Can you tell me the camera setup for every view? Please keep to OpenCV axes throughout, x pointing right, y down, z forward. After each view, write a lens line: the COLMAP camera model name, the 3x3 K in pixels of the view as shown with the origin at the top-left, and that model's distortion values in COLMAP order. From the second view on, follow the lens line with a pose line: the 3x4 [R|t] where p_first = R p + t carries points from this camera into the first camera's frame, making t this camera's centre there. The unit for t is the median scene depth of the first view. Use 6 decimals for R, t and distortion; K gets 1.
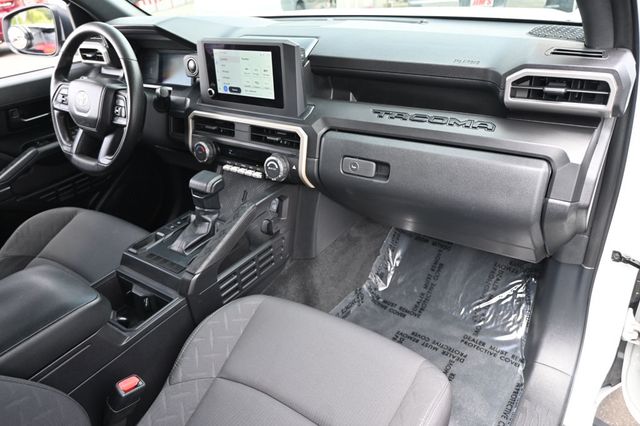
lens RADIAL K [[465.3, 0, 319.3], [0, 465.3, 214.2], [0, 0, 1]] dist [0.013424, 0.001408]
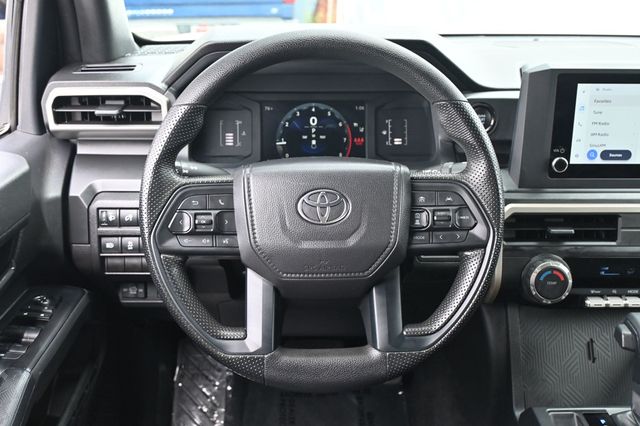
lens RADIAL K [[686.3, 0, 321.2], [0, 686.3, 211.1], [0, 0, 1]] dist [0.011388, 0.000000]
pose [[0.797715, -0.127514, 0.589398, -0.945711], [0.228062, 0.968588, -0.099118, -0.205873], [-0.558245, 0.213488, 0.801739, 0.574306]]
